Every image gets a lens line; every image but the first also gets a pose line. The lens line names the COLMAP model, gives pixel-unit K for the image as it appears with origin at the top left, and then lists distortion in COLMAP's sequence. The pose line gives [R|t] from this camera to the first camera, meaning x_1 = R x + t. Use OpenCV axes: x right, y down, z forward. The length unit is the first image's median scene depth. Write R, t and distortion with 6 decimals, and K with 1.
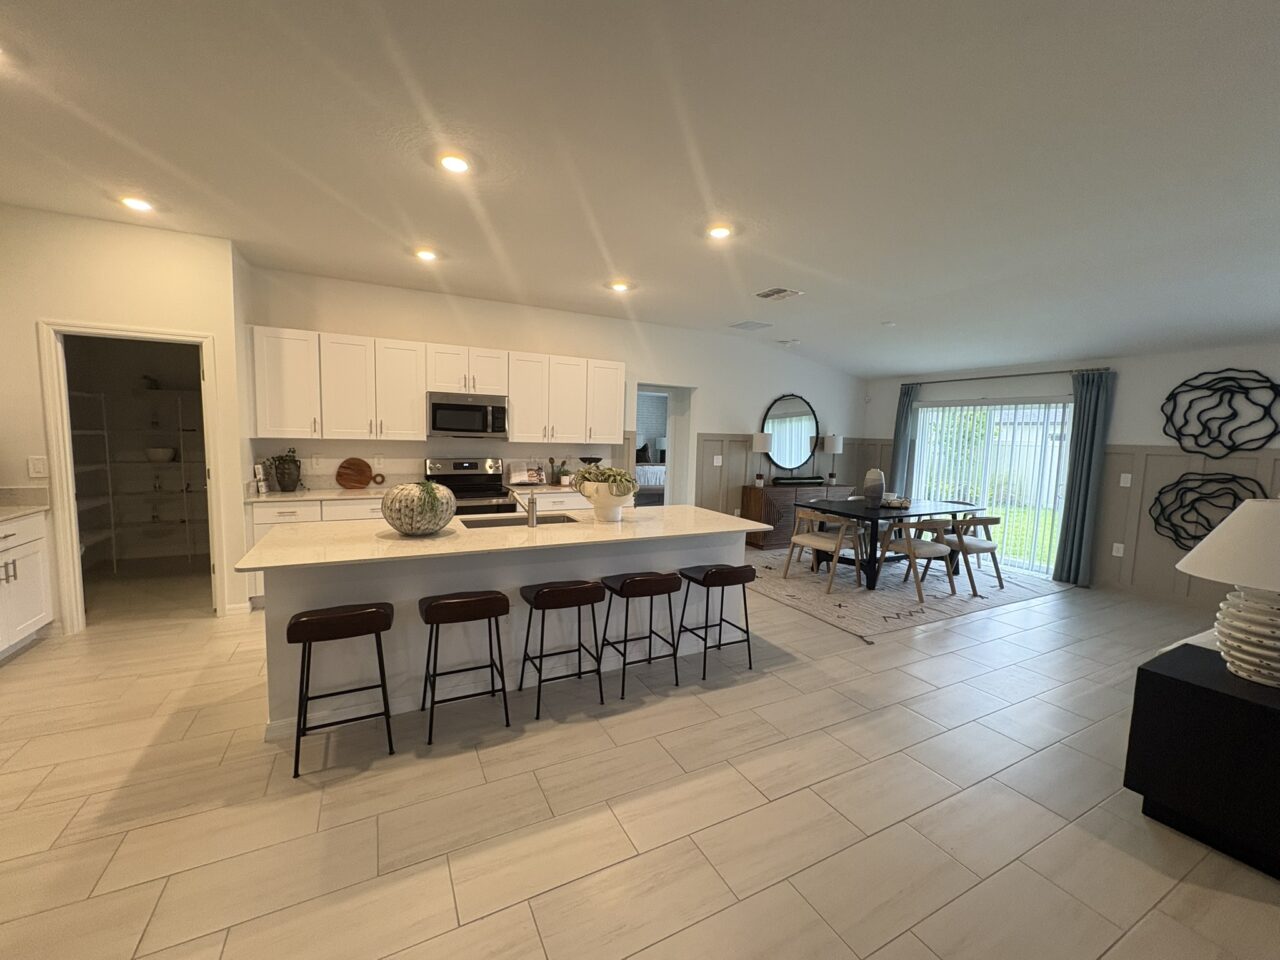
lens RADIAL K [[509.3, 0, 639.3], [0, 509.3, 480.4], [0, 0, 1]] dist [-0.003156, 0.000404]
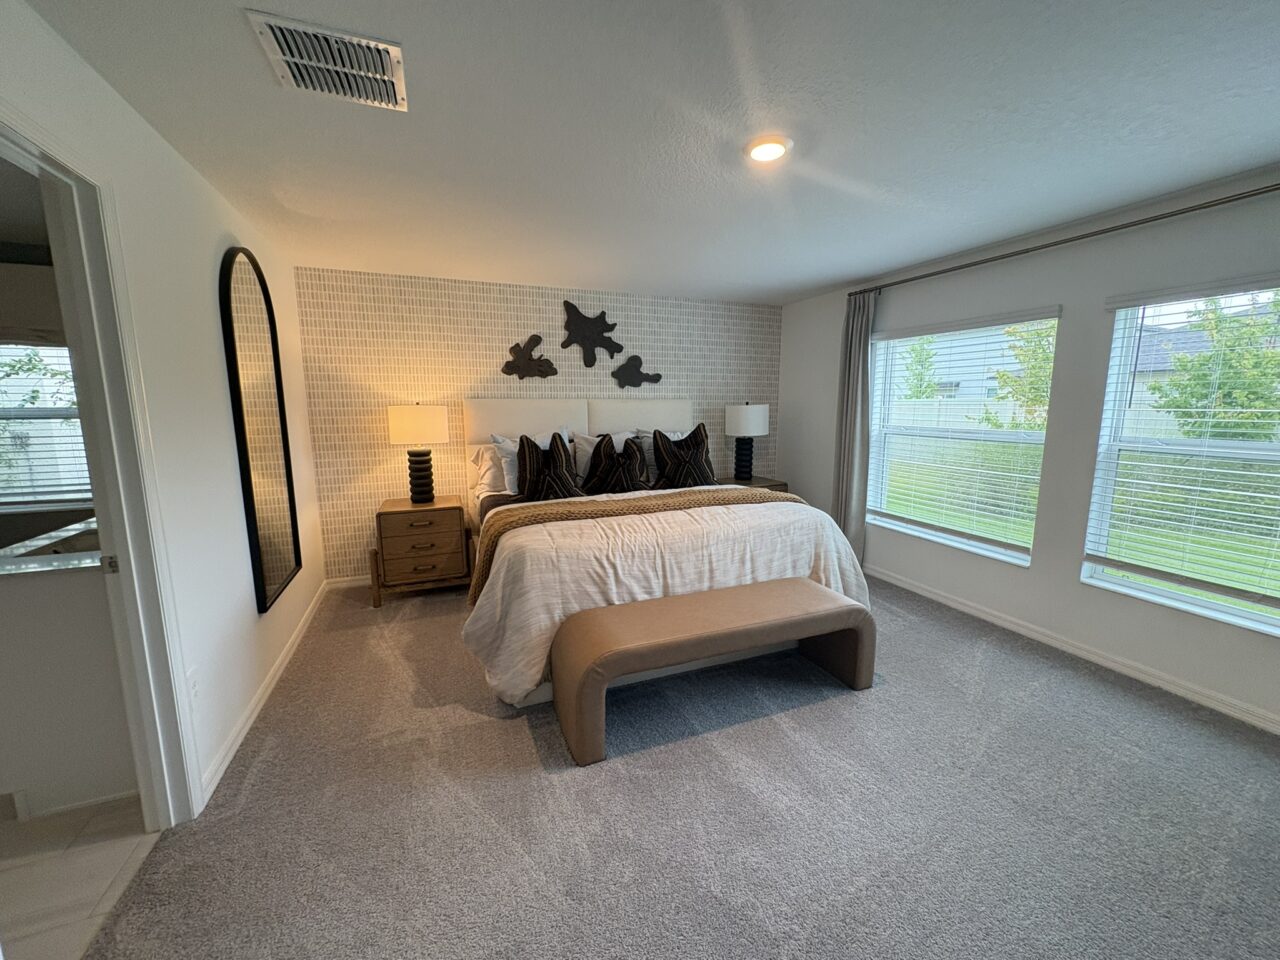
lens RADIAL K [[509.3, 0, 644.3], [0, 509.3, 472.9], [0, 0, 1]] dist [-0.003156, 0.000404]
pose [[0.995815, -0.015538, -0.090061, 0.012751], [0.019856, 0.998686, 0.047249, -0.123221], [0.089209, -0.048840, 0.994815, 1.407761]]
